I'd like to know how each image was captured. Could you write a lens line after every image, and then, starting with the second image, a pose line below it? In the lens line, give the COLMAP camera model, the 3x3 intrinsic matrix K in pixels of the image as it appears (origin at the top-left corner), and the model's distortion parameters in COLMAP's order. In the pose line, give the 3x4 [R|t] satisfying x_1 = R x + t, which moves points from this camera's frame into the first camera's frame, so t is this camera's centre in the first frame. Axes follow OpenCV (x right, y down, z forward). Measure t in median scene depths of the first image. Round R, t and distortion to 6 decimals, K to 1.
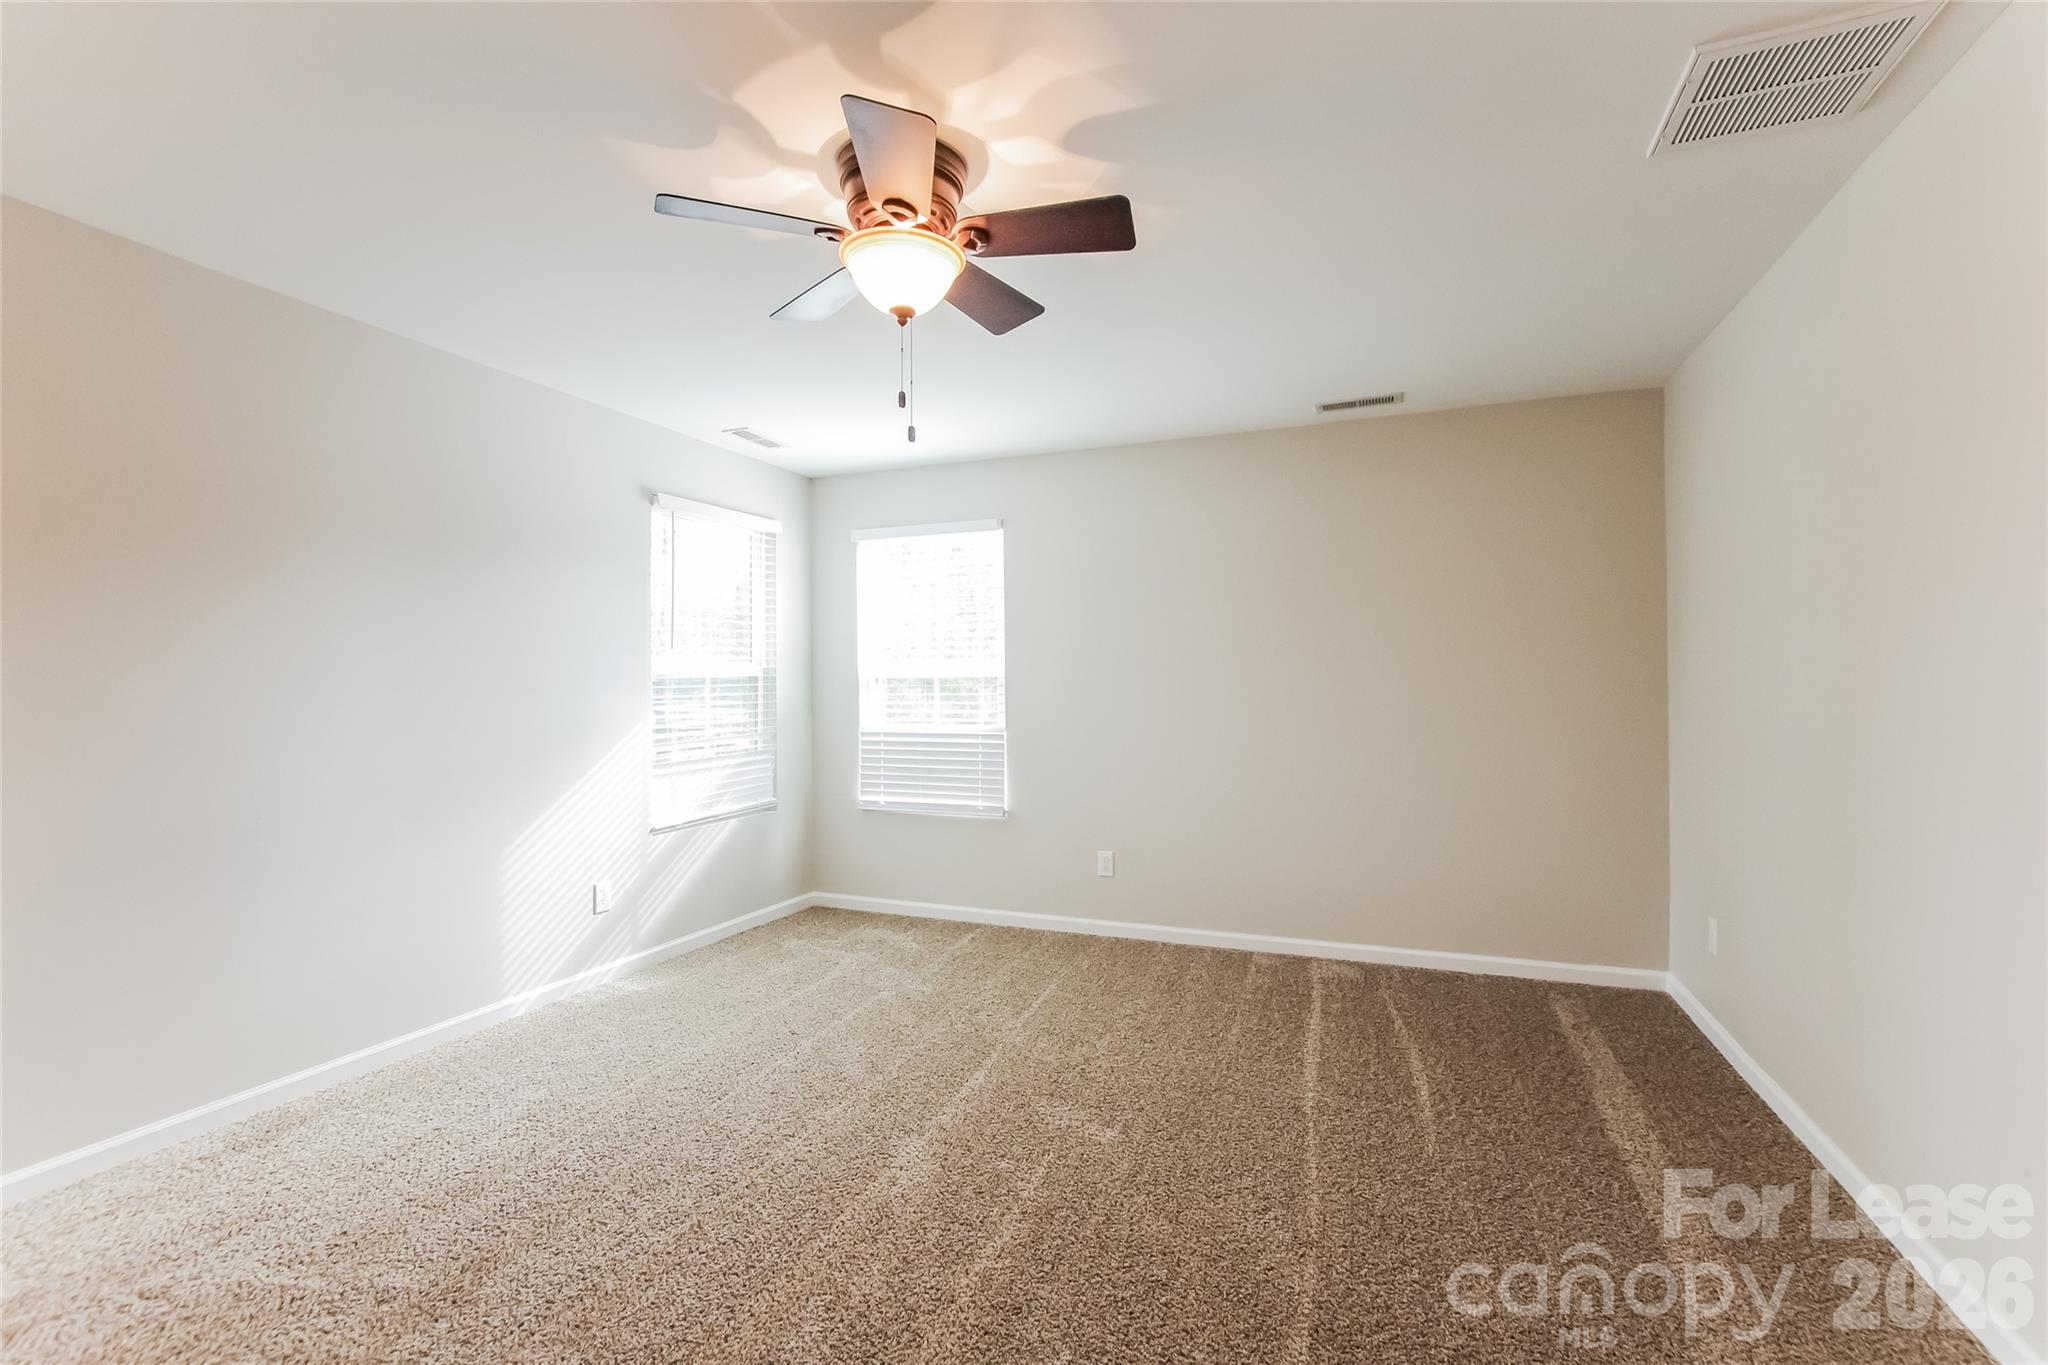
lens RADIAL K [[904.0, 0, 1040.9], [0, 904.0, 673.2], [0, 0, 1]] dist [-0.017388, 0.005111]
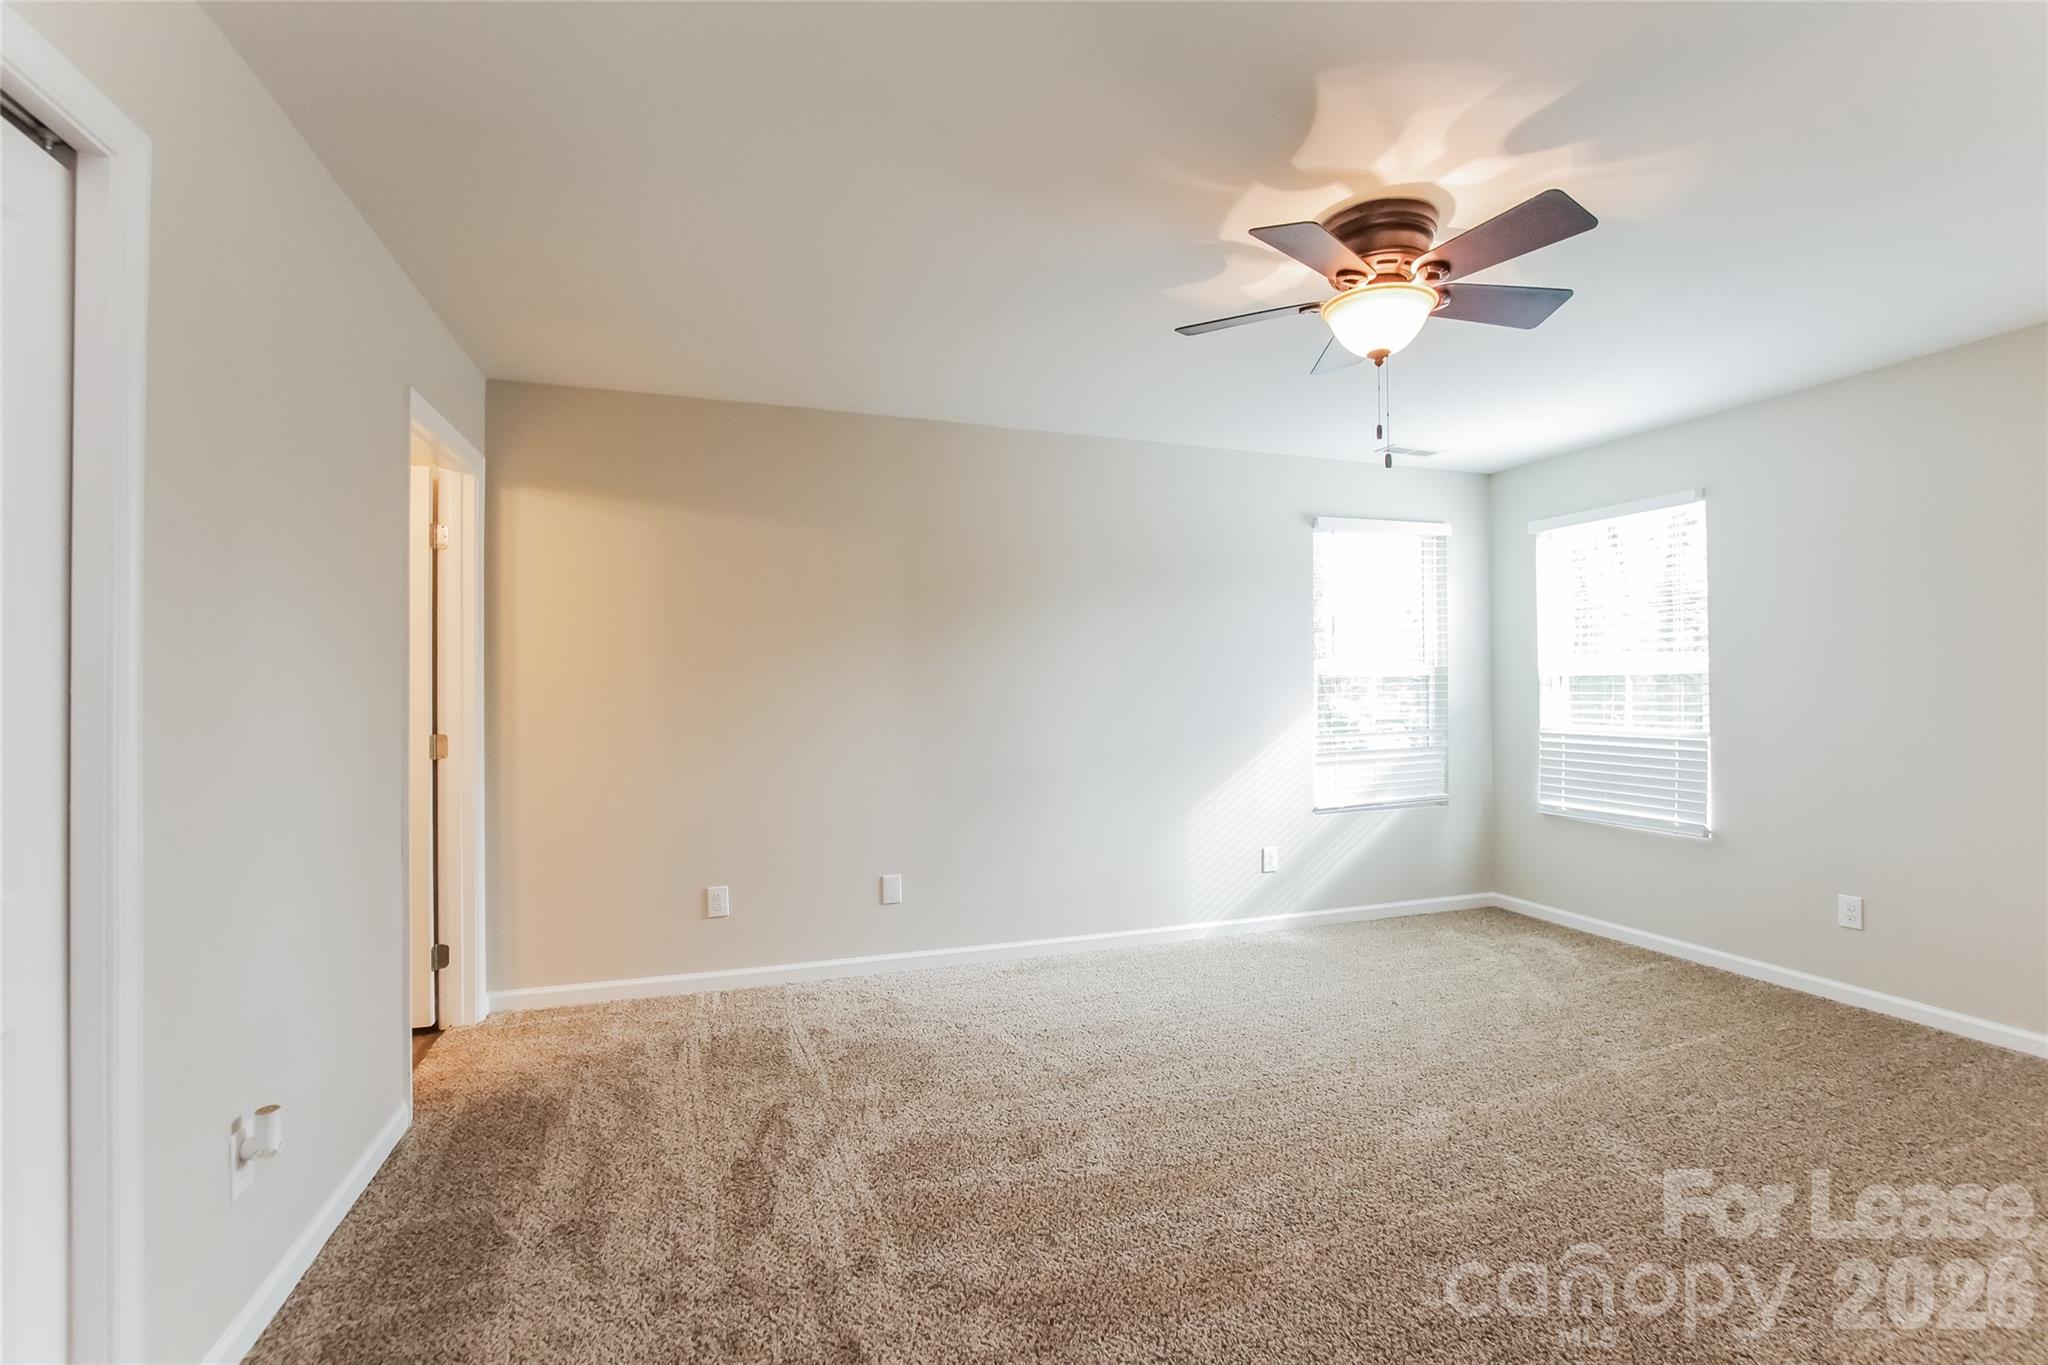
lens RADIAL K [[904.0, 0, 1040.9], [0, 904.0, 673.2], [0, 0, 1]] dist [-0.017388, 0.005111]
pose [[0.667925, -0.010749, -0.744151, 0.192670], [0.012615, 0.999916, -0.003121, -0.001614], [0.744122, -0.007302, 0.668004, -0.034105]]
